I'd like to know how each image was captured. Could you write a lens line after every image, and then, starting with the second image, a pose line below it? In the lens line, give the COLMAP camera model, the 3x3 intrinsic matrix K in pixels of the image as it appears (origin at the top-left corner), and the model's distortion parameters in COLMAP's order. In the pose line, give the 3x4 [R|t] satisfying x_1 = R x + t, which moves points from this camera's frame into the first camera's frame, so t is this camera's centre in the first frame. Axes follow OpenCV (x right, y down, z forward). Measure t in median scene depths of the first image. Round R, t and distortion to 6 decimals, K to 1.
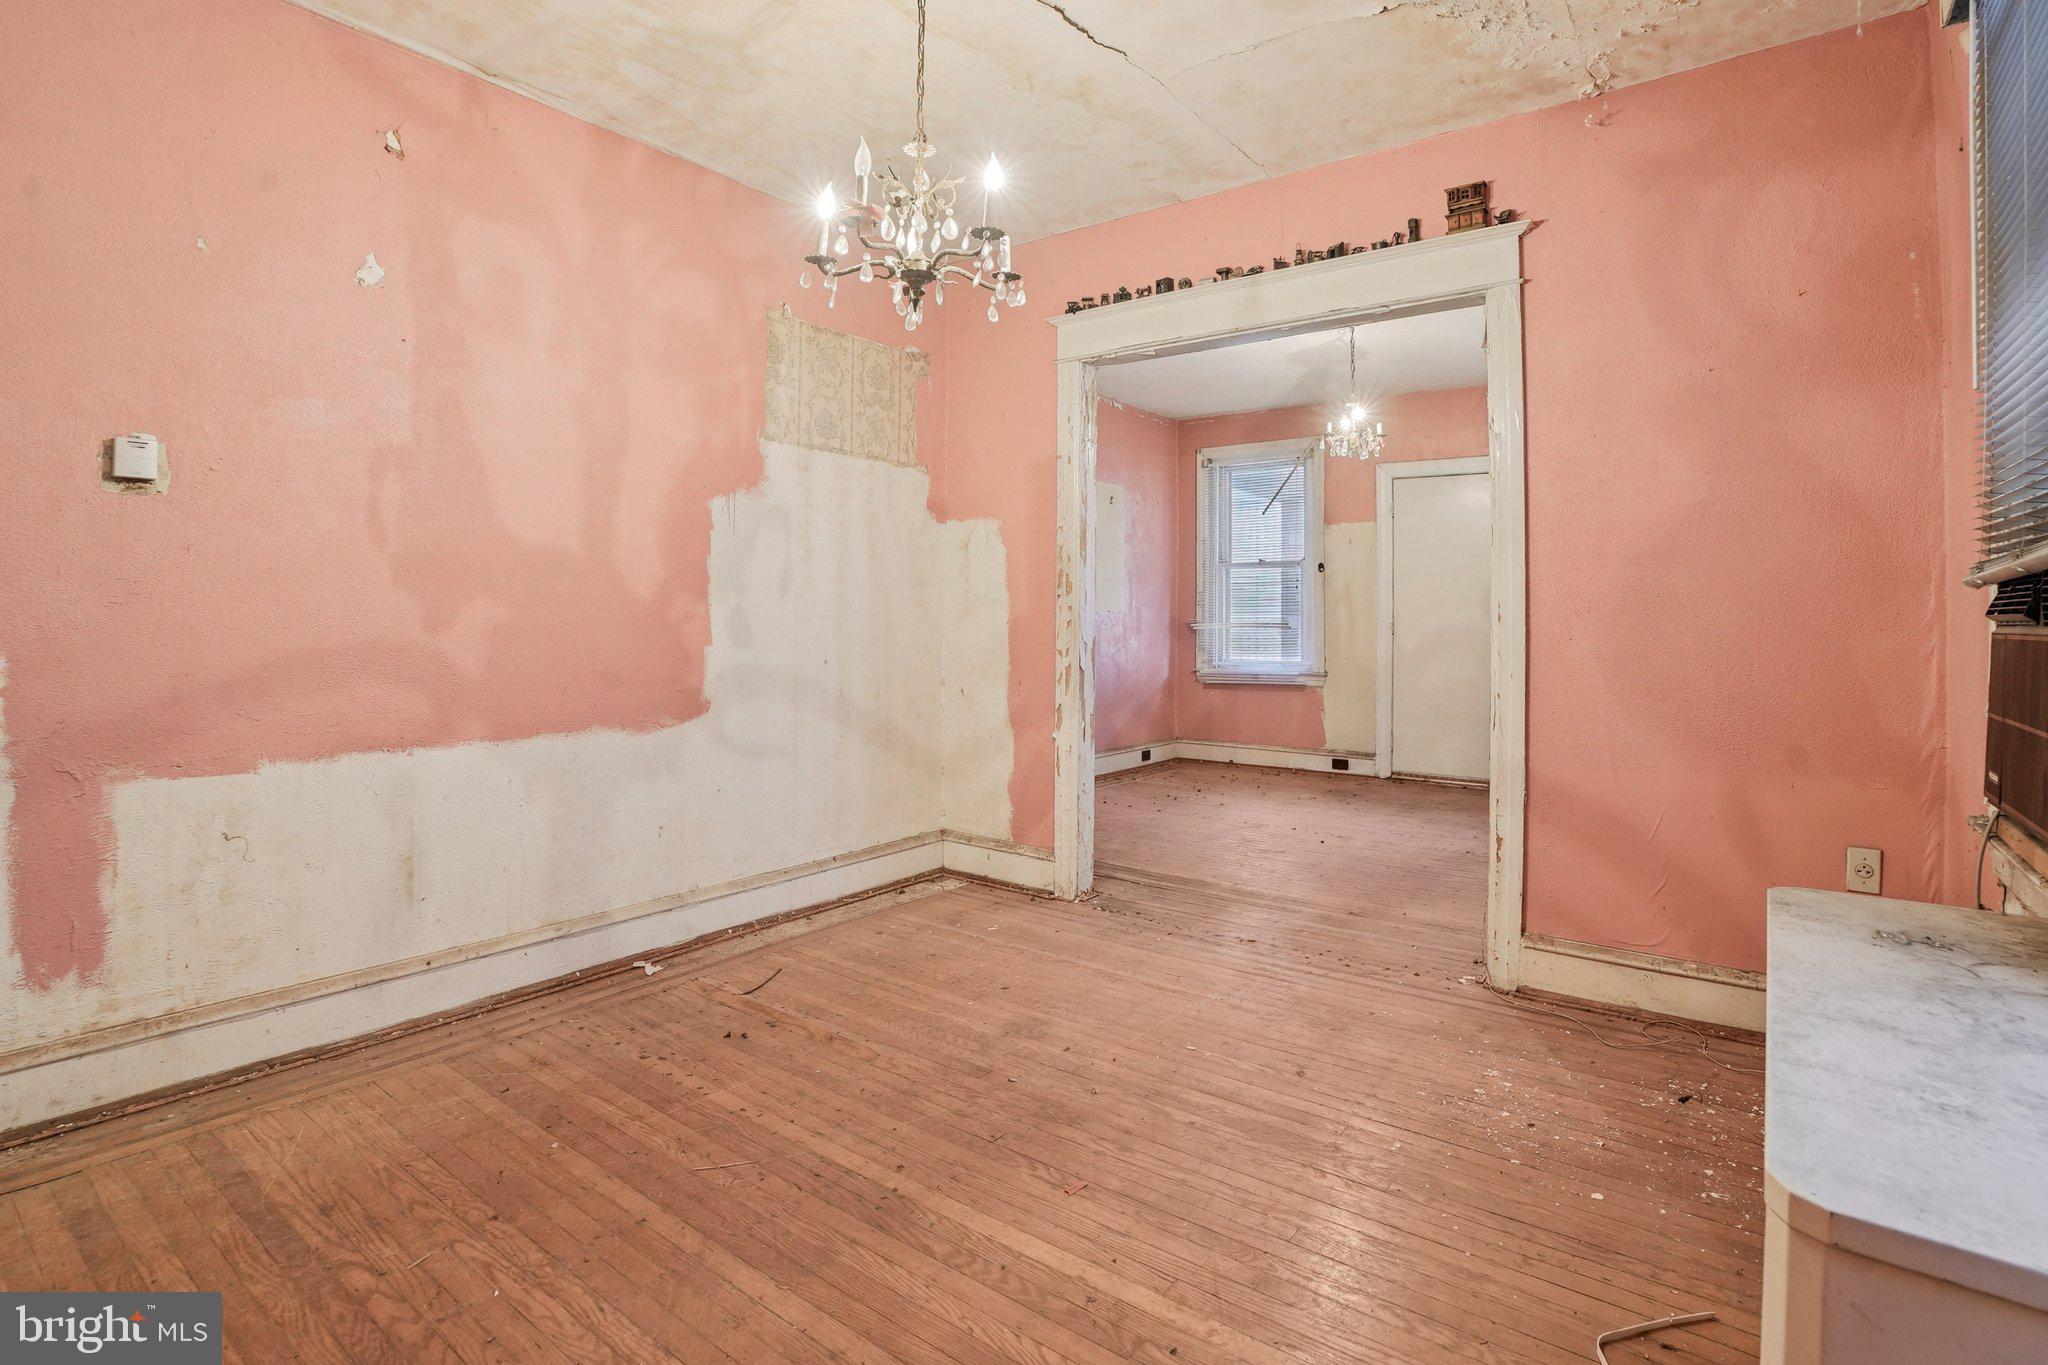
lens RADIAL K [[982.9, 0, 1021.1], [0, 982.9, 598.2], [0, 0, 1]] dist [-0.080092, 0.029948]
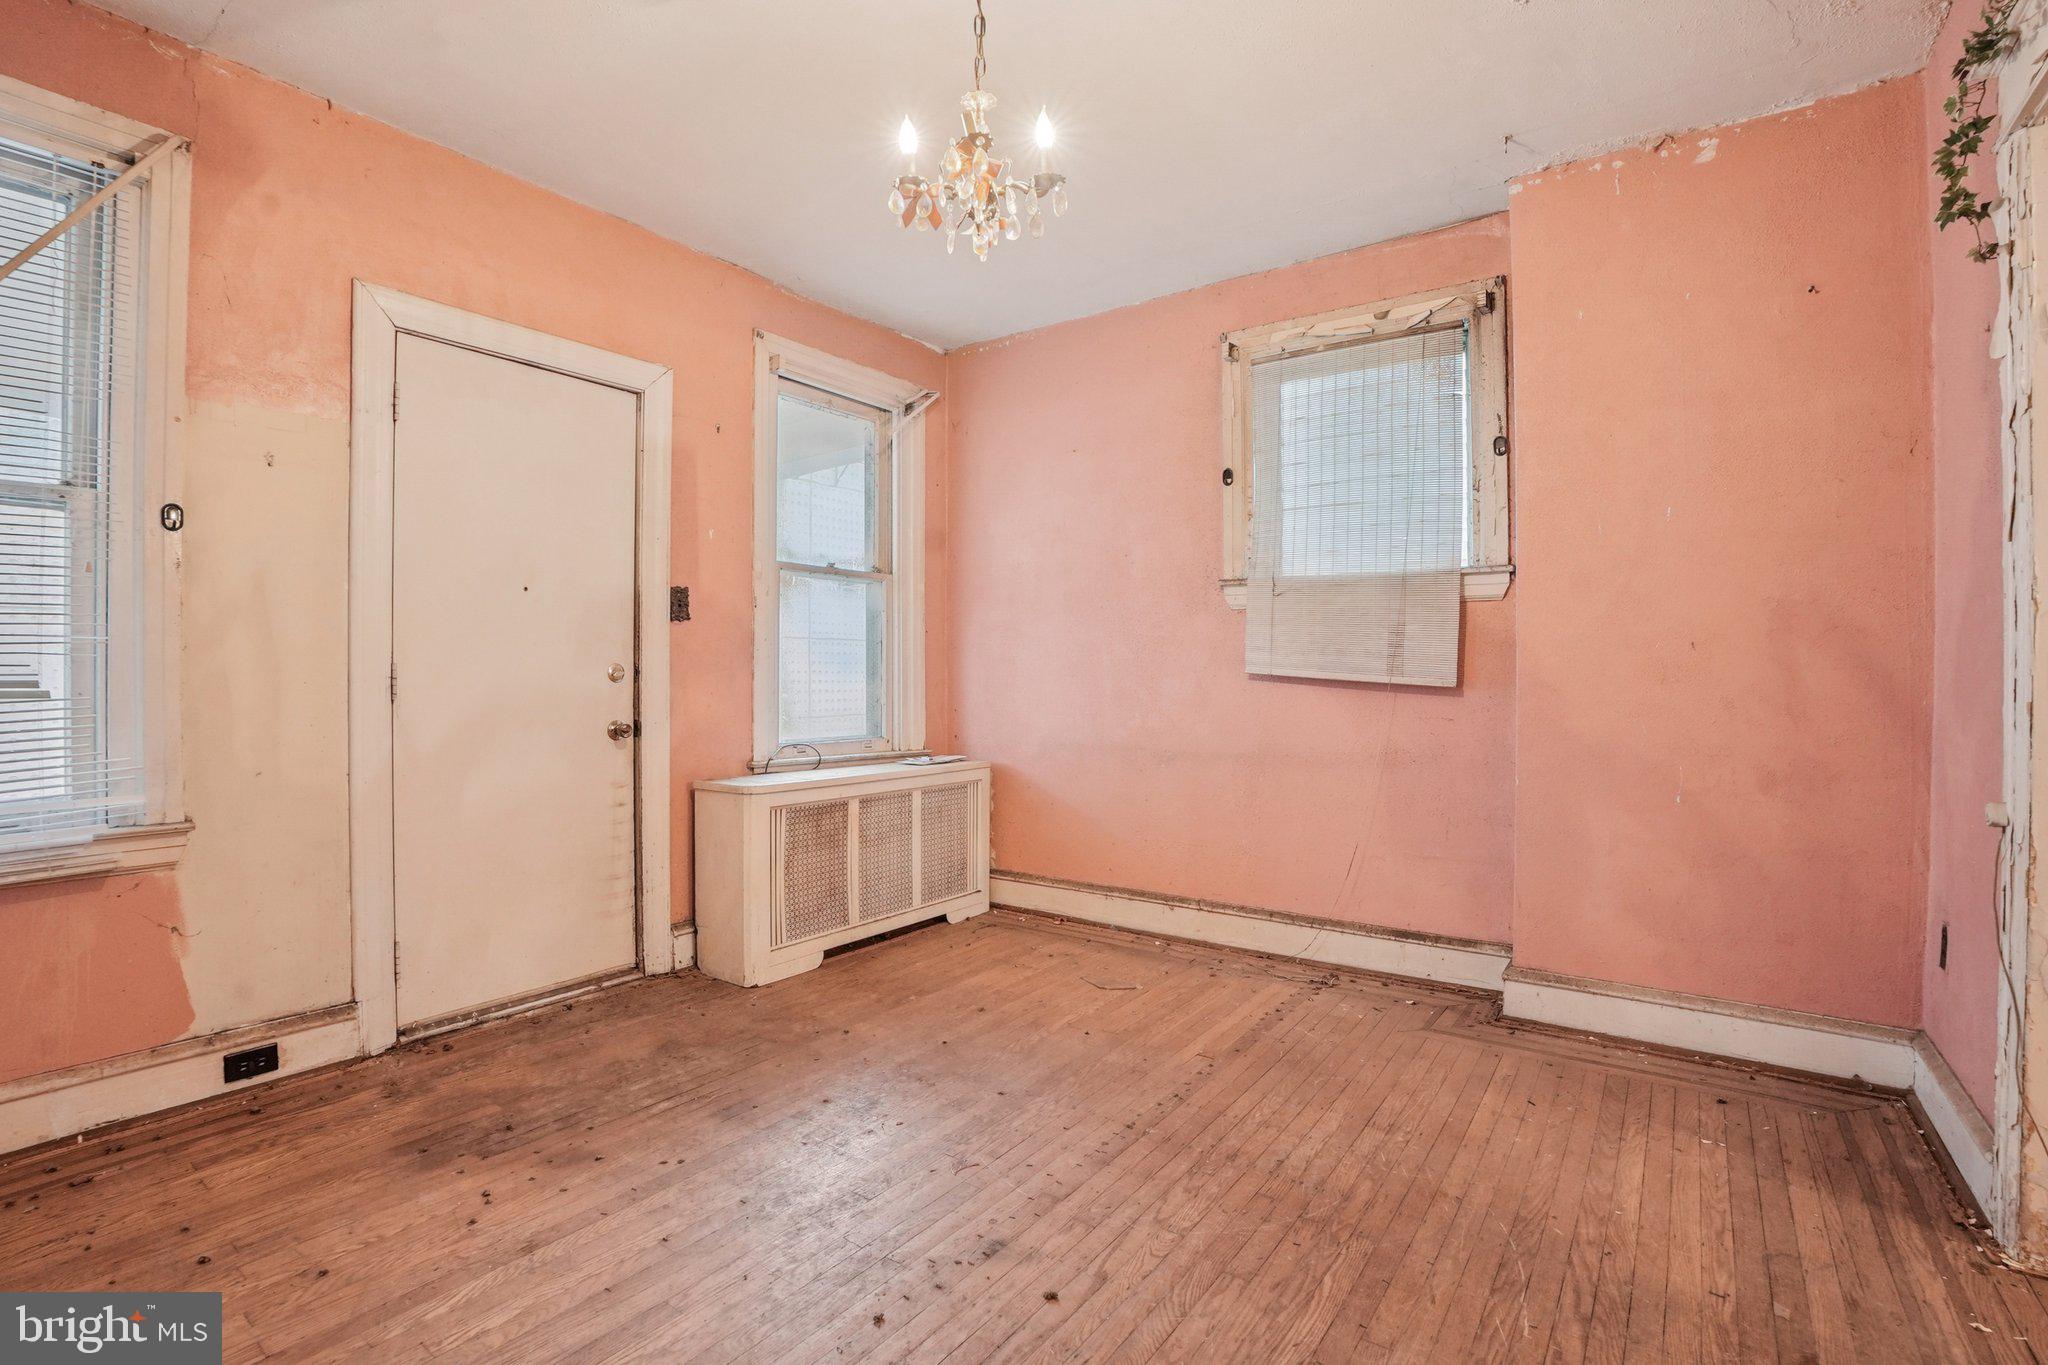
lens RADIAL K [[952.6, 0, 999.9], [0, 952.6, 675.6], [0, 0, 1]] dist [-0.078923, 0.026019]
pose [[-0.020549, -0.010540, 0.999733, -0.042447], [-0.020456, 0.999740, 0.010119, 0.033816], [-0.999580, -0.020243, -0.020760, 1.624882]]
